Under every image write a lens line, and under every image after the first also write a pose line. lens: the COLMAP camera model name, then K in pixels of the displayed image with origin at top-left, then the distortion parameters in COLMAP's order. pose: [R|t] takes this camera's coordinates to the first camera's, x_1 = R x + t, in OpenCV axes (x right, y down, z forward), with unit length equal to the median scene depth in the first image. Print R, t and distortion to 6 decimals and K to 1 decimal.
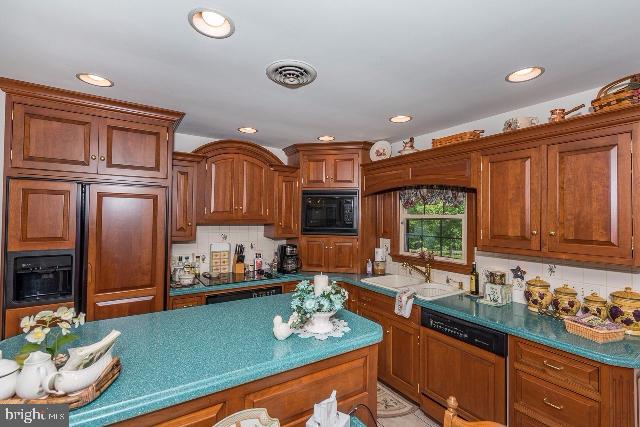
lens RADIAL K [[299.7, 0, 321.9], [0, 299.7, 213.1], [0, 0, 1]] dist [0.003479, 0.000202]
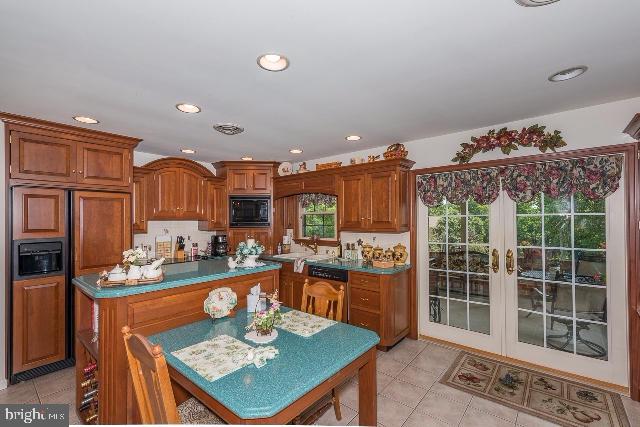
lens RADIAL K [[281.7, 0, 324.0], [0, 281.7, 215.6], [0, 0, 1]] dist [-0.001650, -0.000194]
pose [[0.955460, -0.015346, 0.294722, -0.047560], [0.015106, 0.999881, 0.003089, 0.027797], [-0.294734, 0.001500, 0.955578, -0.514946]]
